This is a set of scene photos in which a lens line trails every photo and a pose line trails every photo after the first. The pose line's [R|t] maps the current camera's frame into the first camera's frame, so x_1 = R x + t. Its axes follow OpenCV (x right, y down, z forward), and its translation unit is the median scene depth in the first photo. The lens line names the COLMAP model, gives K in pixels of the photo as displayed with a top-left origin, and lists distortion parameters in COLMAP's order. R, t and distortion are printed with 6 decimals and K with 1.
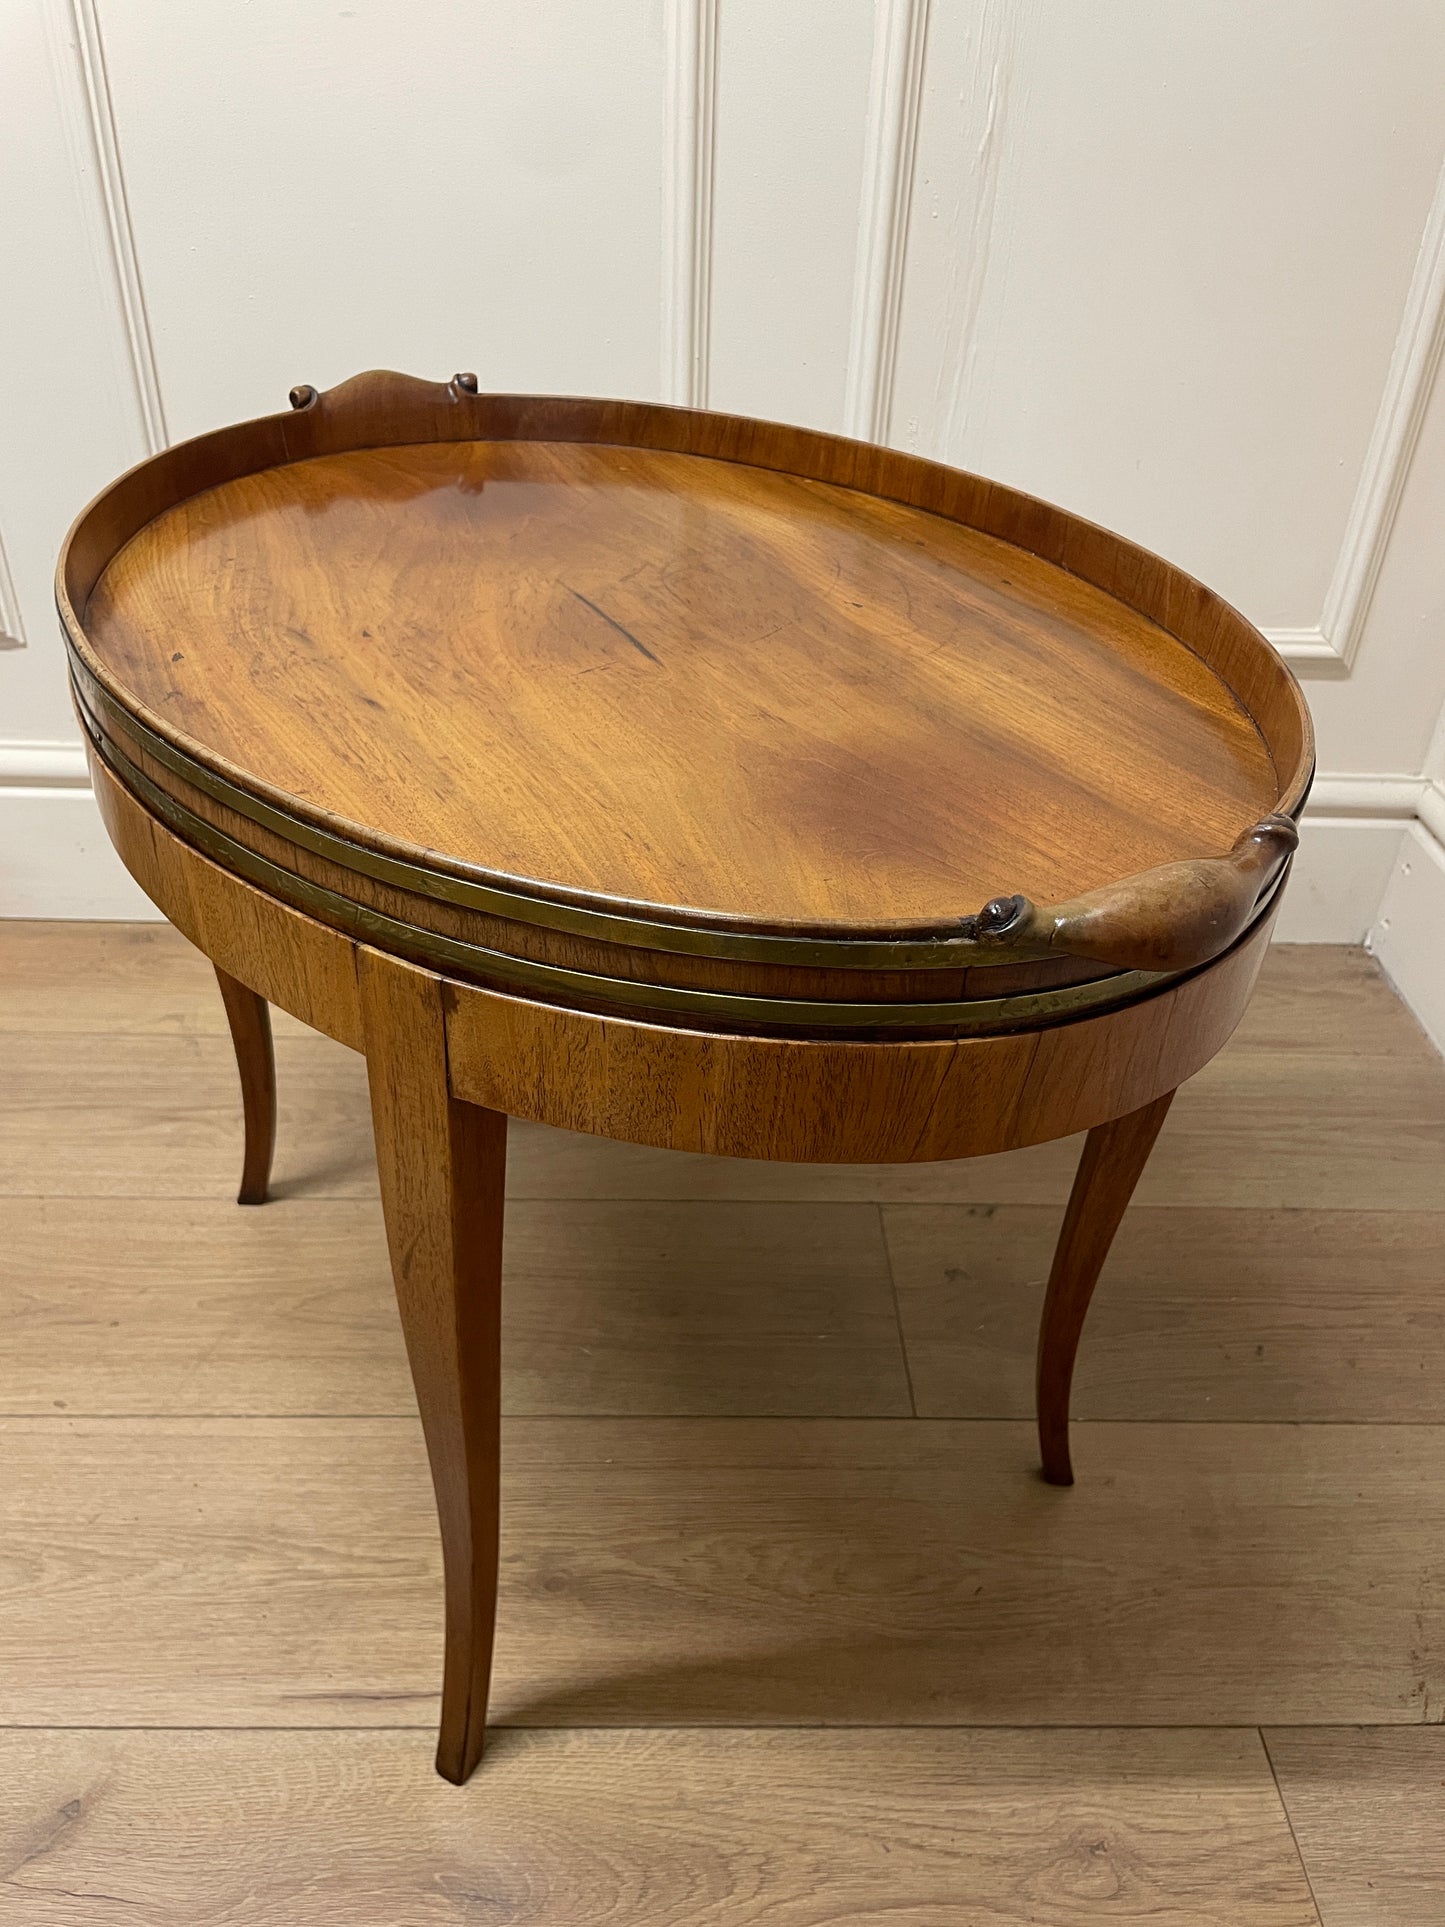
lens RADIAL K [[1467.7, 0, 716.5], [0, 1467.7, 954.5], [0, 0, 1]] dist [0.073714, -0.104486]
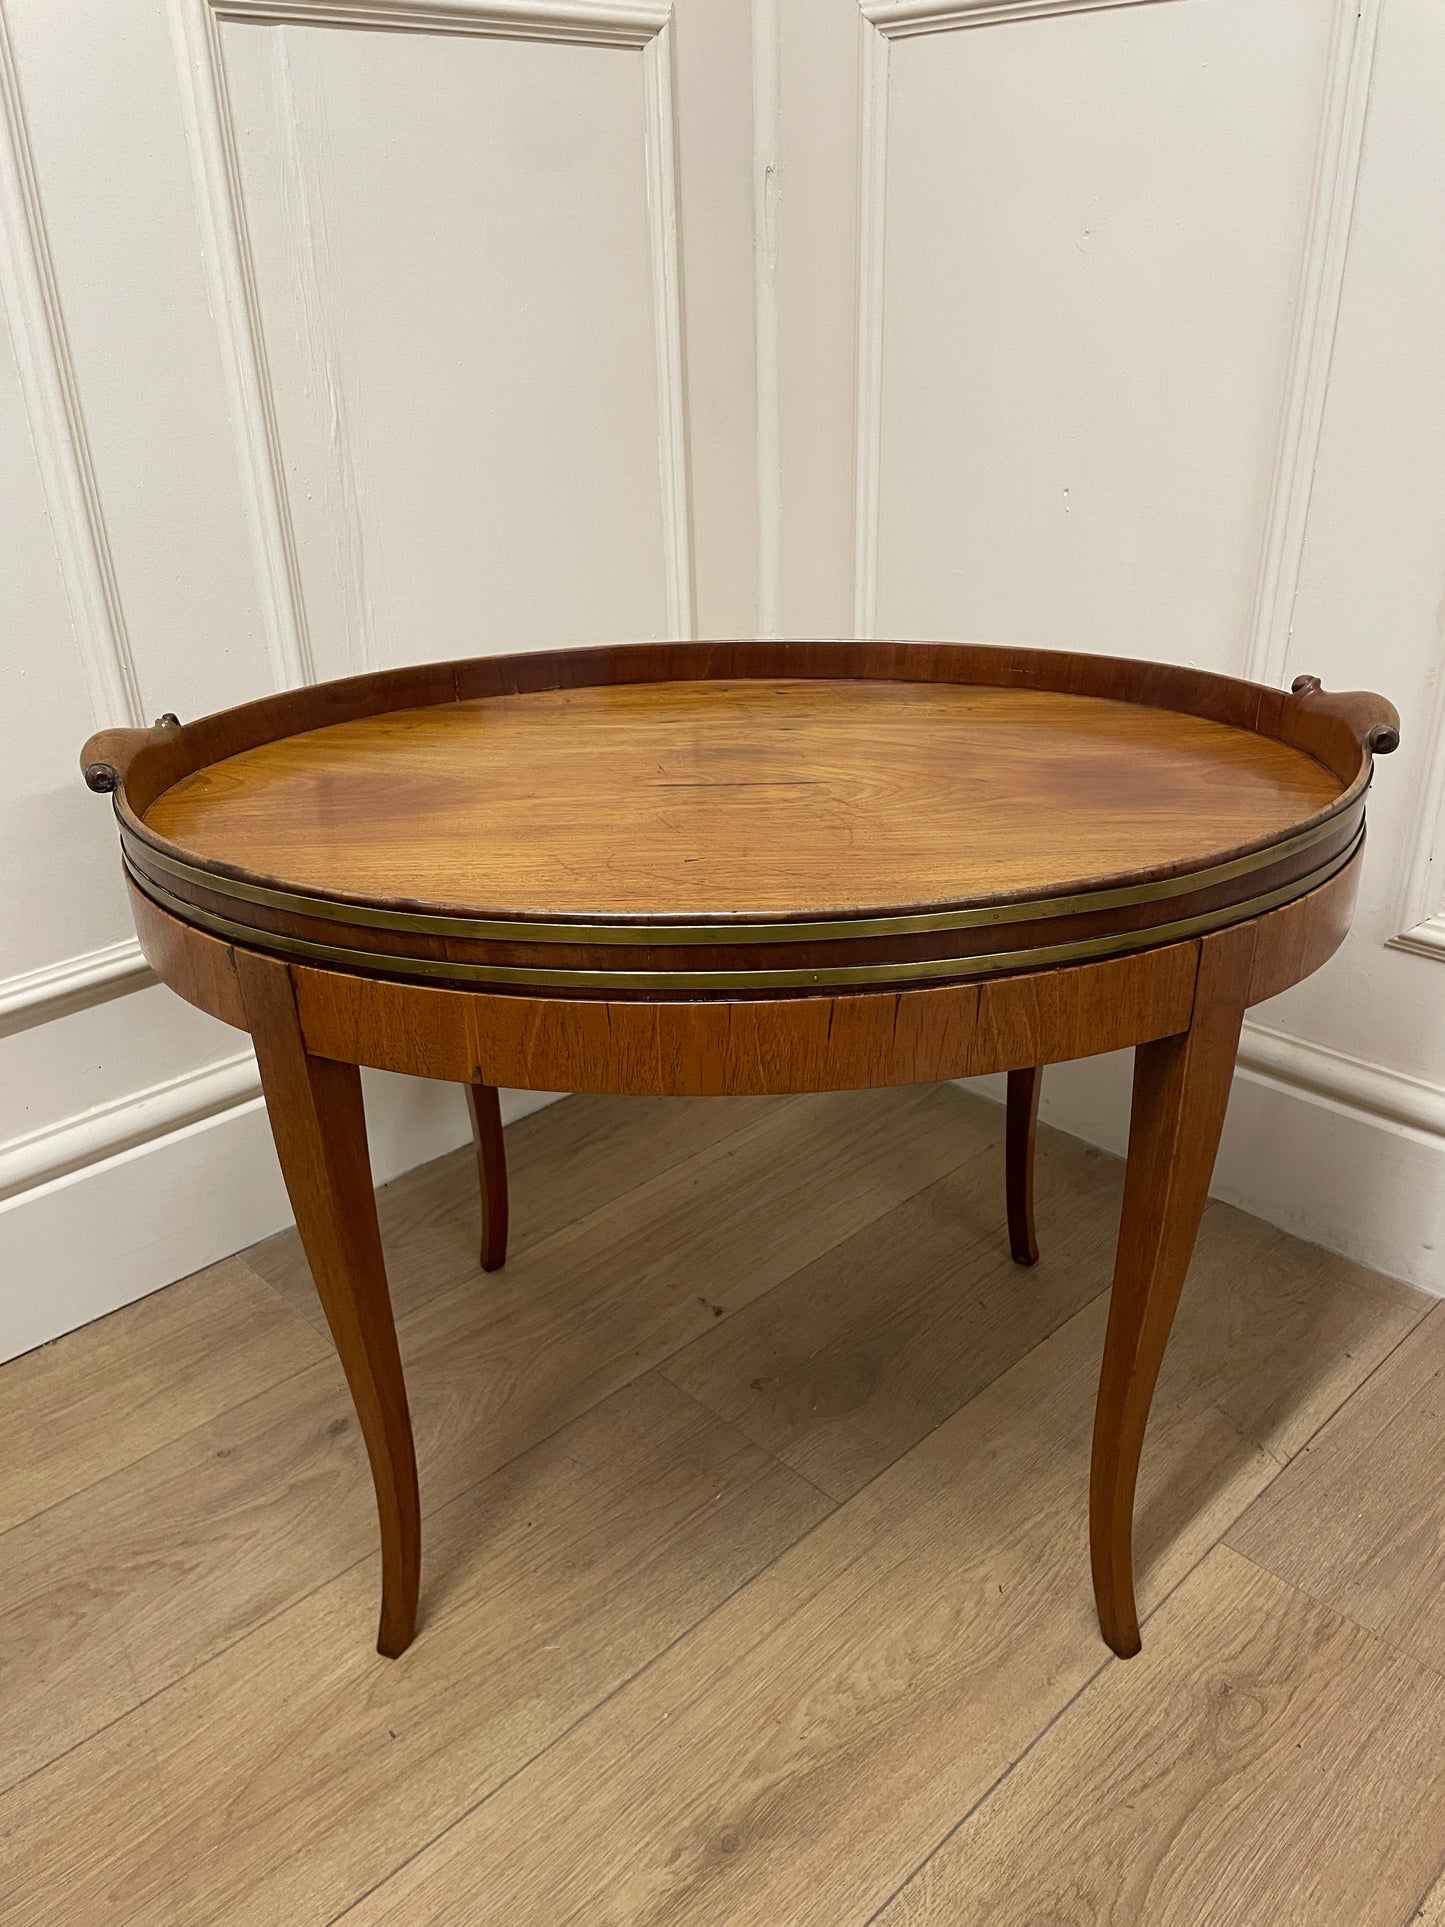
lens RADIAL K [[1463.0, 0, 728.8], [0, 1463.0, 950.6], [0, 0, 1]] dist [0.073688, -0.098317]
pose [[0.731186, -0.334769, 0.594388, -0.521205], [0.413985, 0.910277, 0.003418, -0.113821], [-0.542202, 0.243568, 0.804171, 0.090865]]
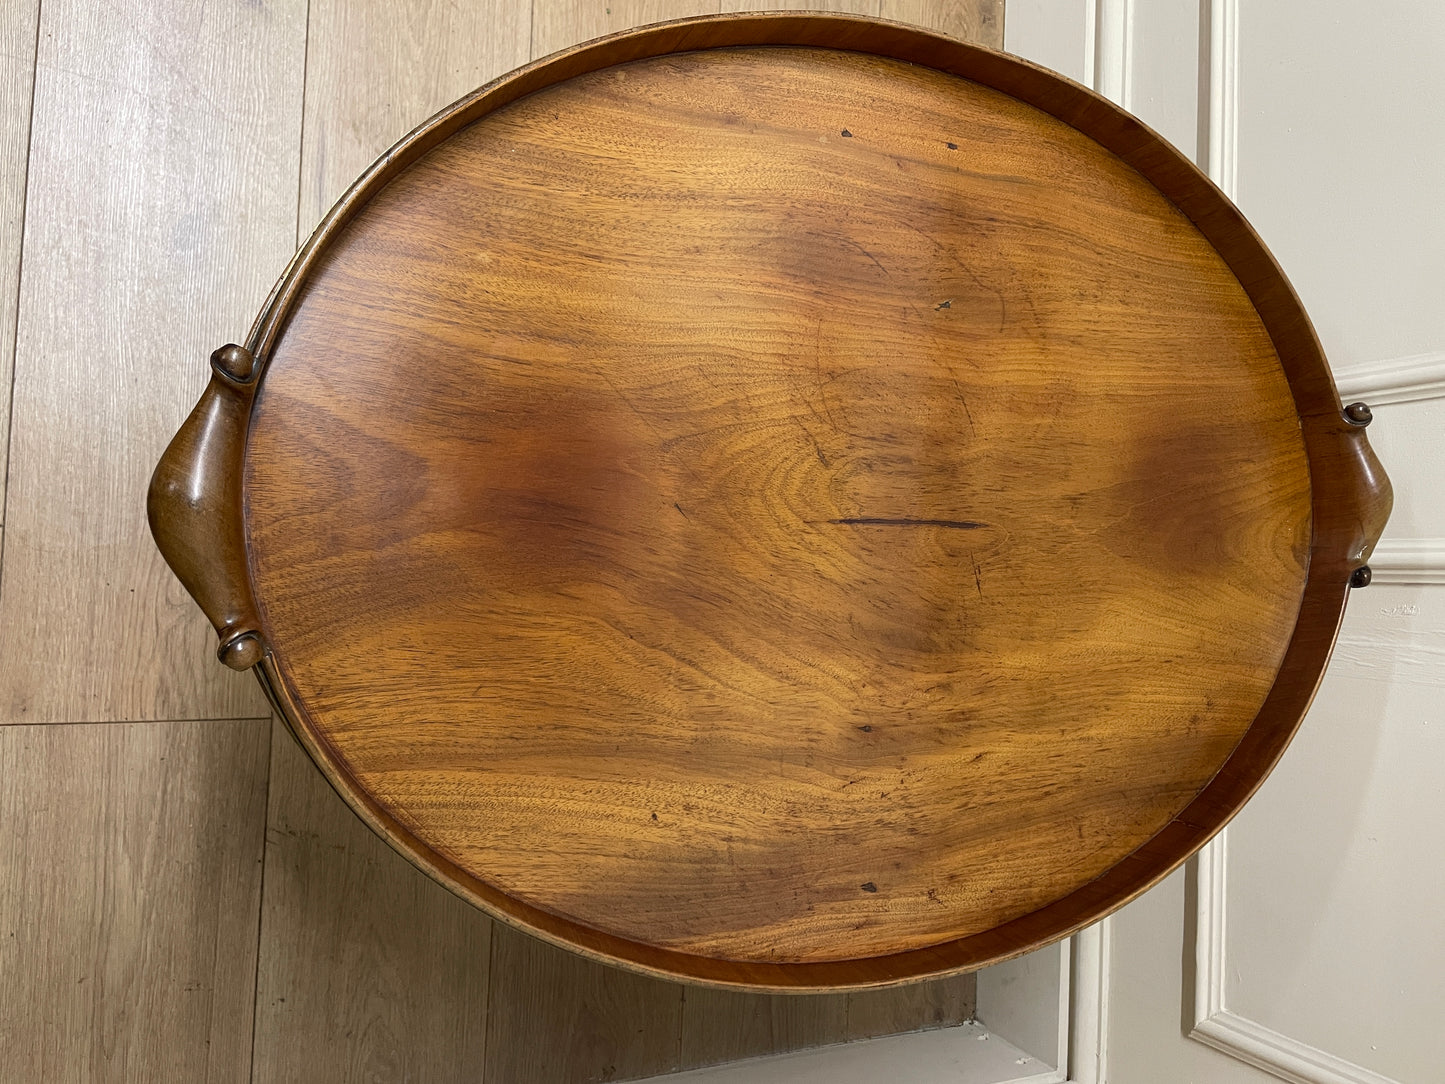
lens RADIAL K [[1102.0, 0, 722.5], [0, 1102.0, 542.0], [0, 0, 1]] dist [0.082025, -0.118352]
pose [[-0.041240, 0.996121, -0.077728, 0.248749], [-0.875547, 0.001451, 0.483131, -0.481896], [0.481370, 0.087979, 0.872091, 0.172961]]
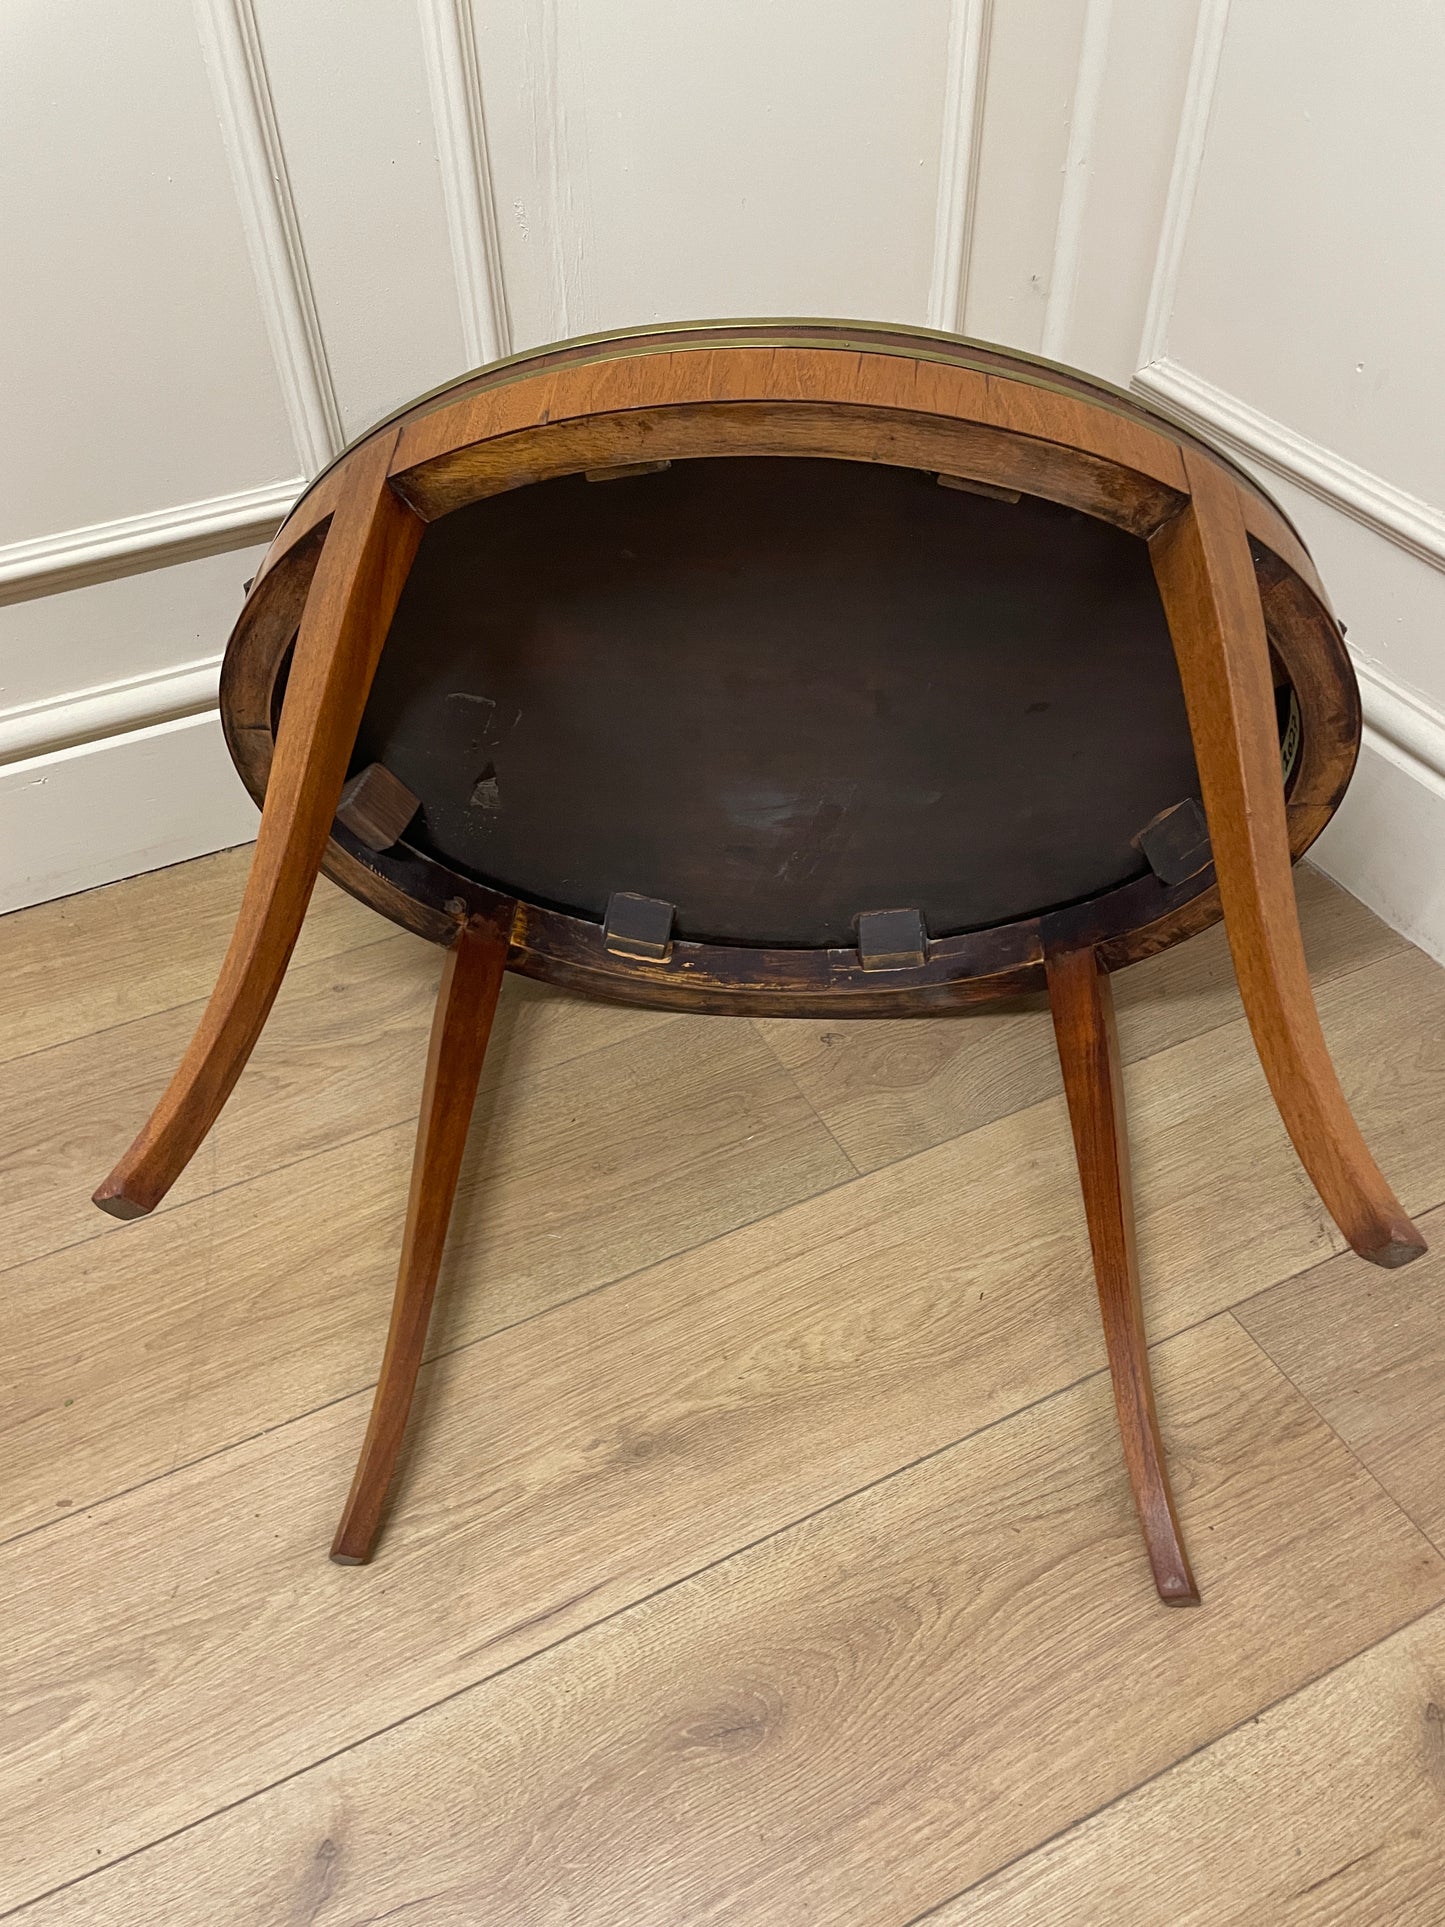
lens RADIAL K [[1464.4, 0, 713.7], [0, 1464.4, 953.1], [0, 0, 1]] dist [0.080995, -0.108110]
pose [[0.905182, -0.332734, 0.264448, -0.240643], [0.278219, 0.934235, 0.223156, -0.141050], [-0.321309, -0.128422, 0.938226, 0.034683]]
